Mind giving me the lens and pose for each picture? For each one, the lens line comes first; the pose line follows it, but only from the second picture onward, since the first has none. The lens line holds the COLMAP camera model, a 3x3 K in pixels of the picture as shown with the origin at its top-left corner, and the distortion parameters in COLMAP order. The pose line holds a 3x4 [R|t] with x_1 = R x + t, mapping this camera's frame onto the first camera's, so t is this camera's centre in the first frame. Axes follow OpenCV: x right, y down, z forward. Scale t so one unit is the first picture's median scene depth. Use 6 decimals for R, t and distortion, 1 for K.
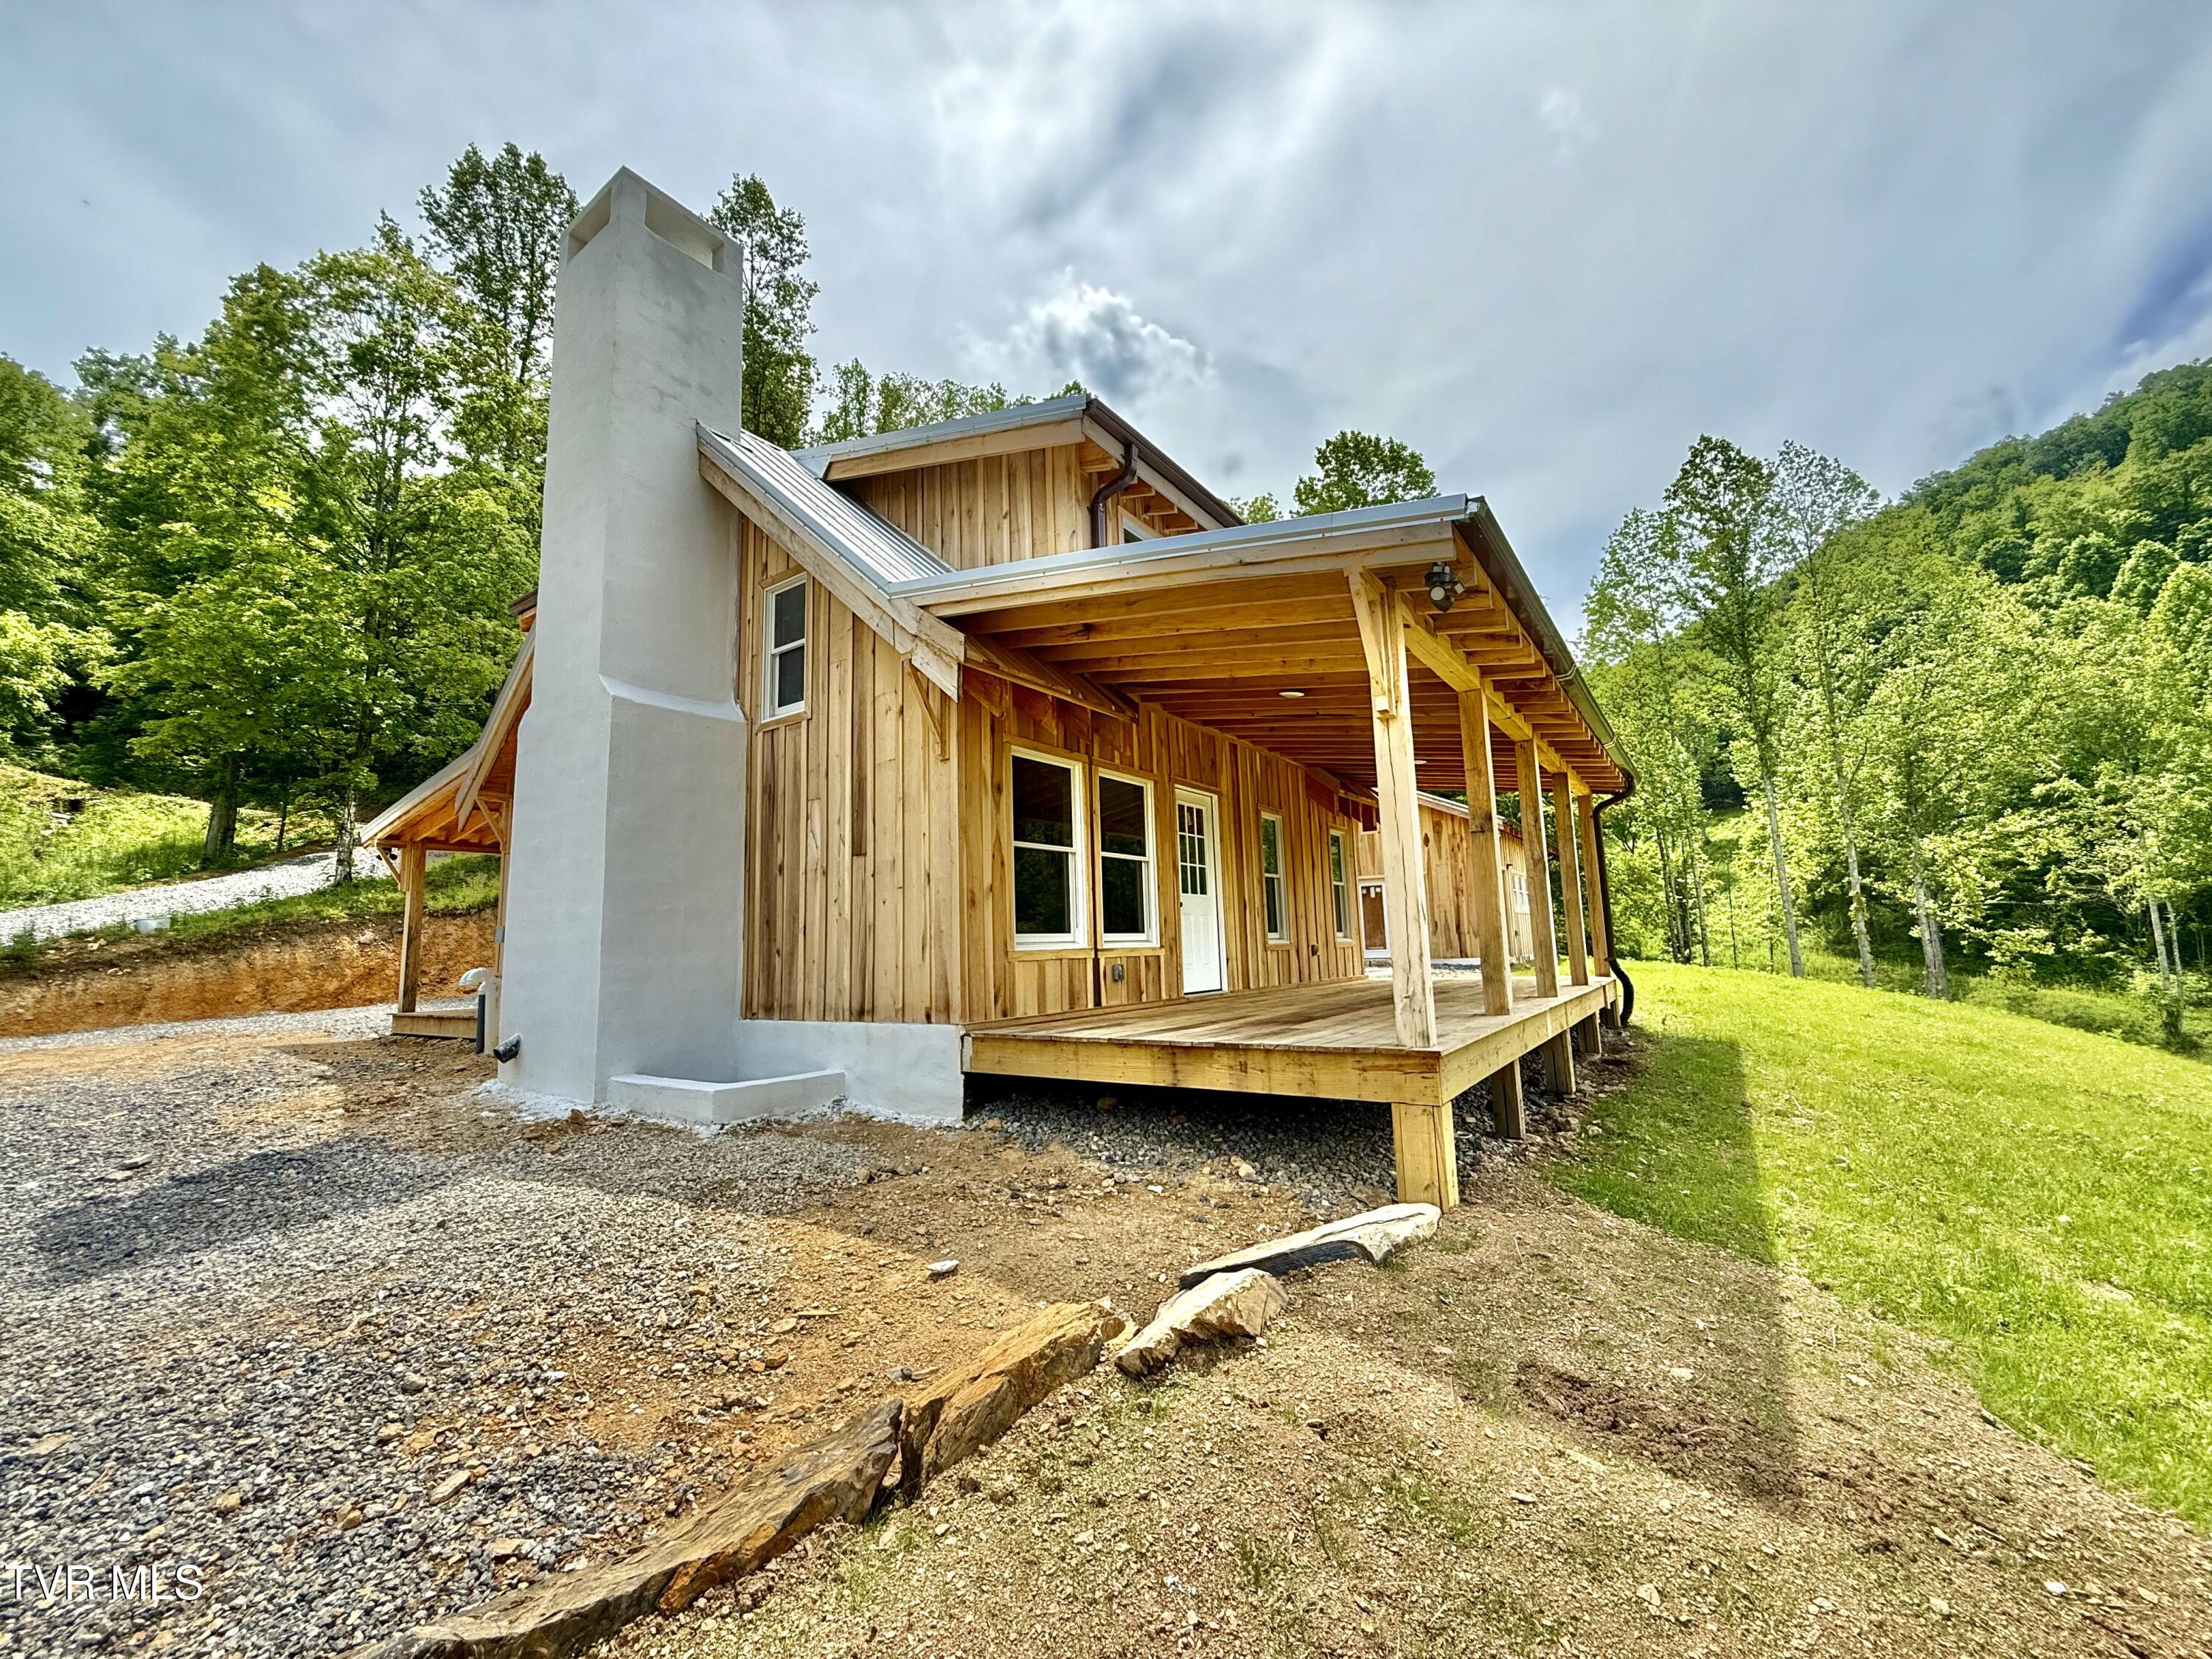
lens RADIAL K [[872.3, 0, 1106.0], [0, 872.3, 829.5], [0, 0, 1]] dist [-0.001465, -0.000236]
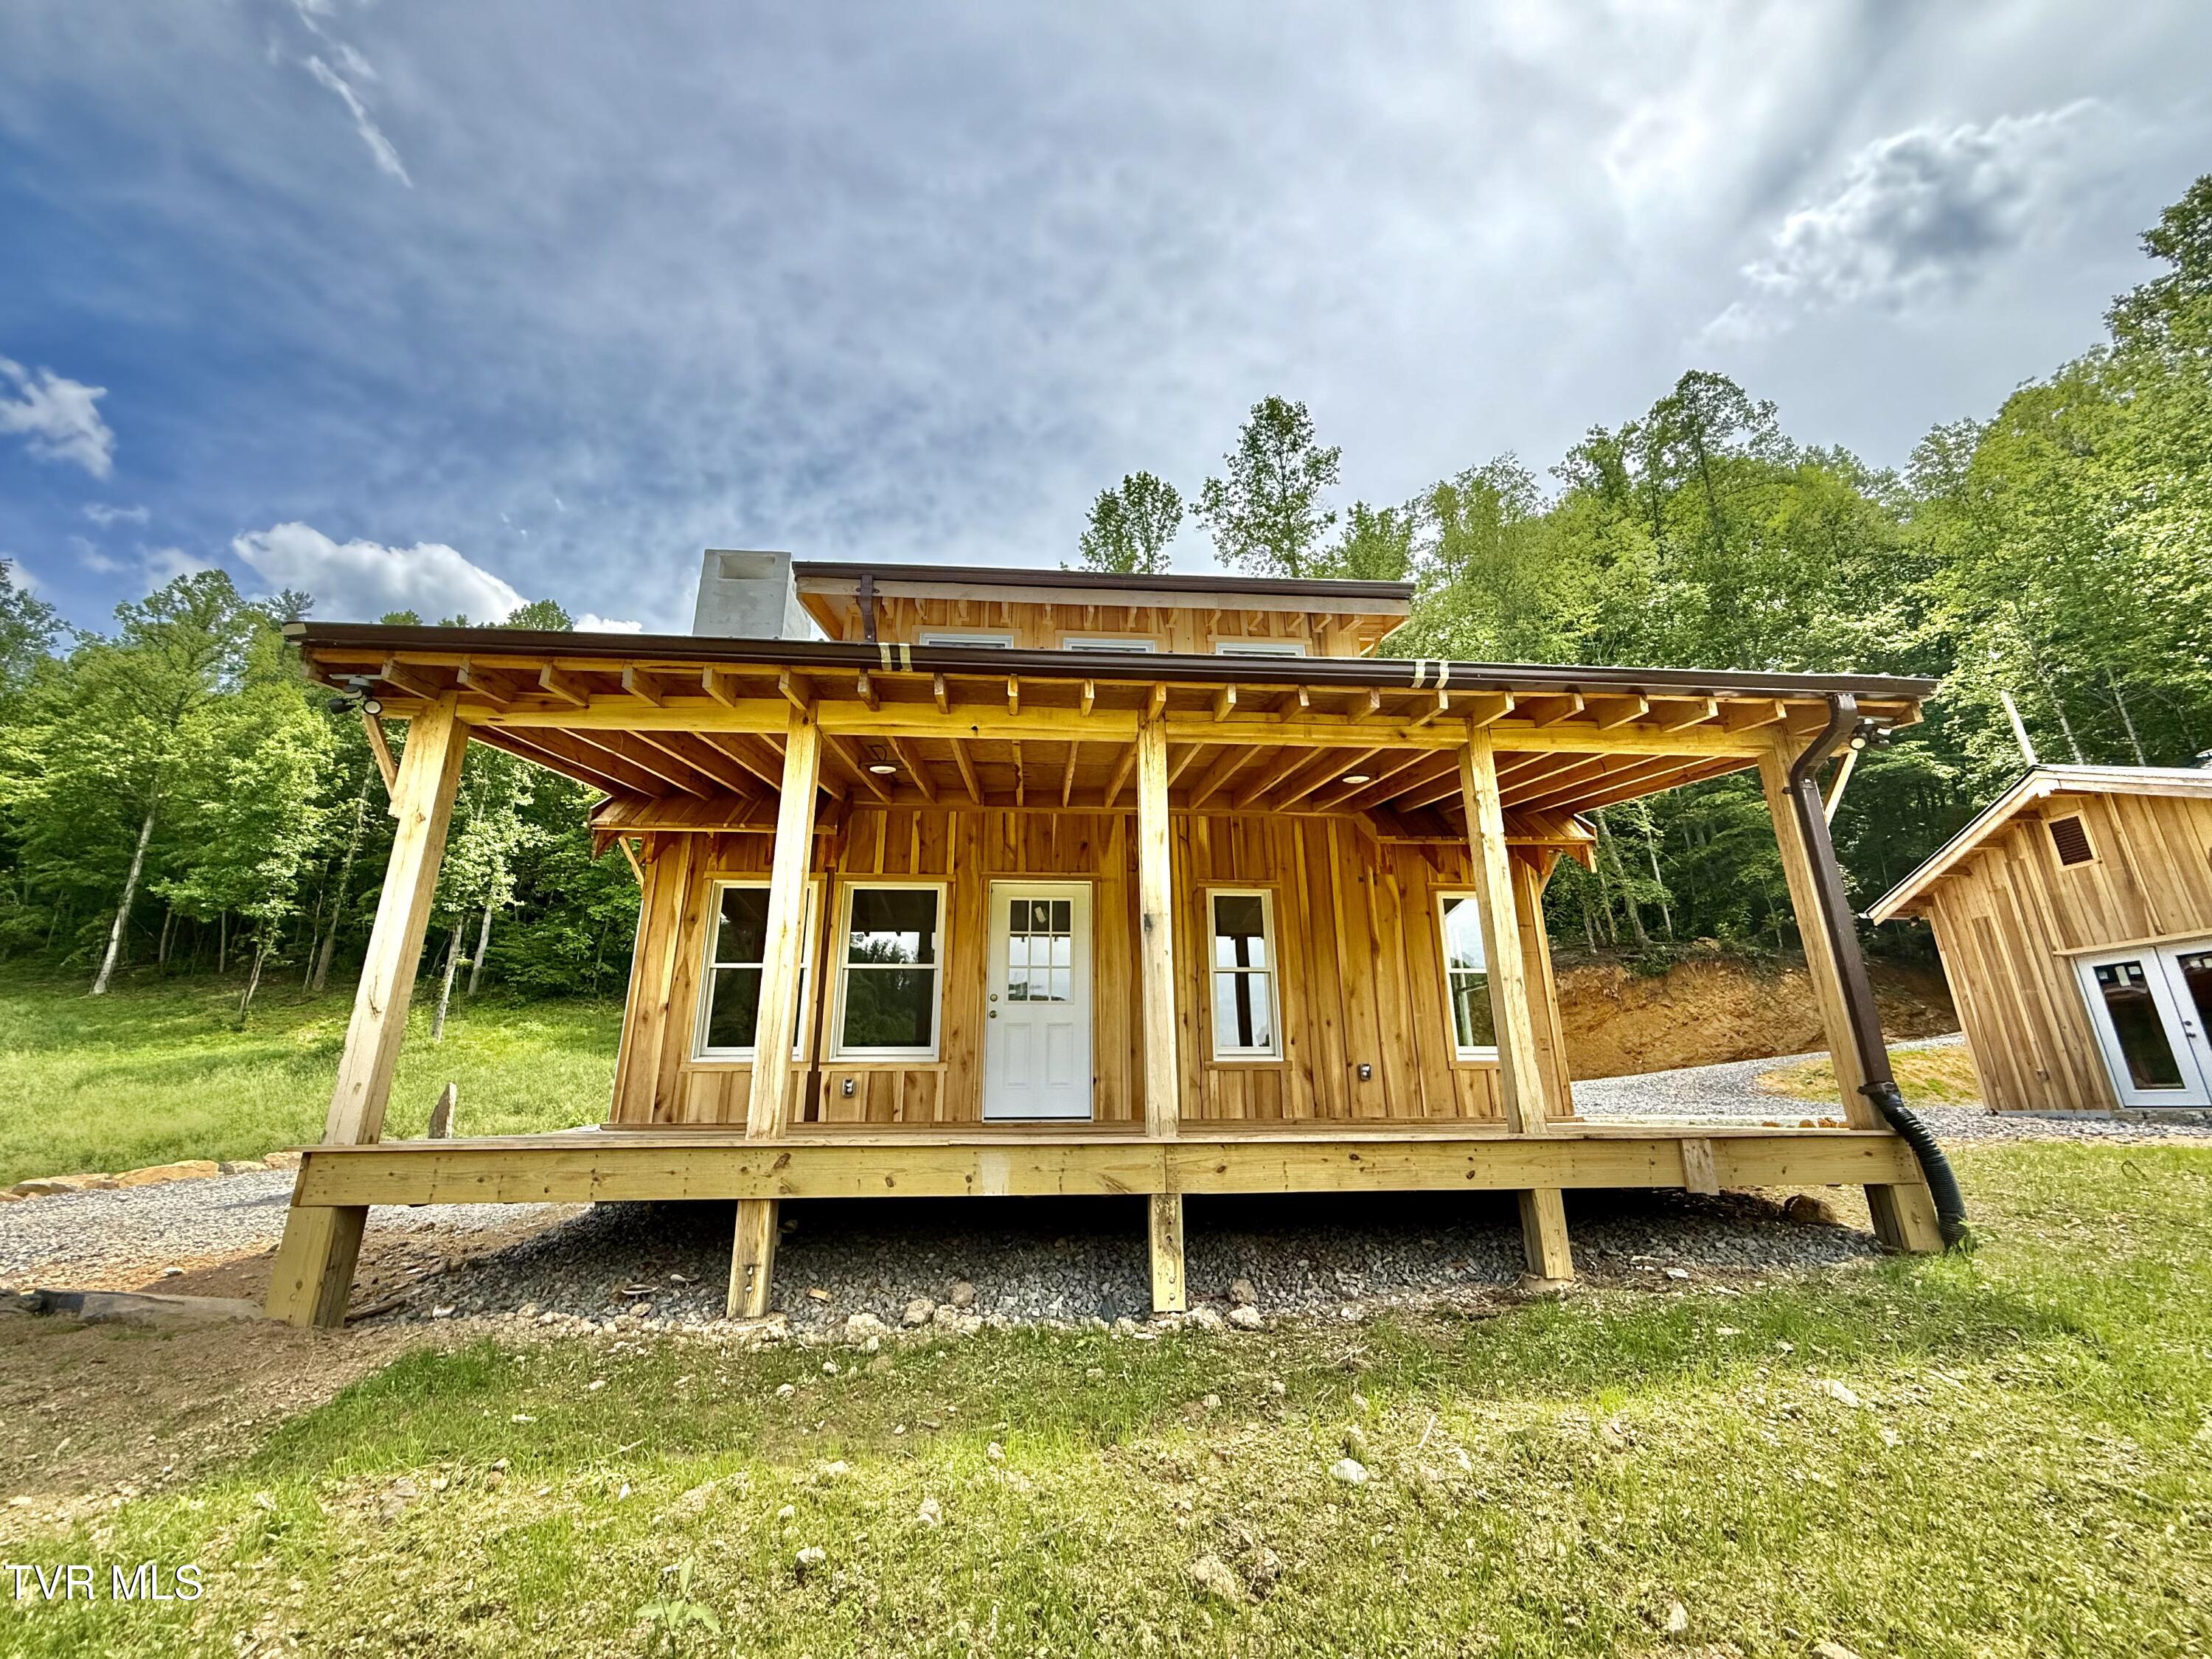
lens RADIAL K [[872.3, 0, 1106.0], [0, 872.3, 829.5], [0, 0, 1]] dist [-0.001465, -0.000236]
pose [[0.637610, -0.199842, -0.743987, 0.884776], [0.087847, 0.978328, -0.187502, 0.081387], [0.765334, 0.054196, 0.641347, 0.522662]]
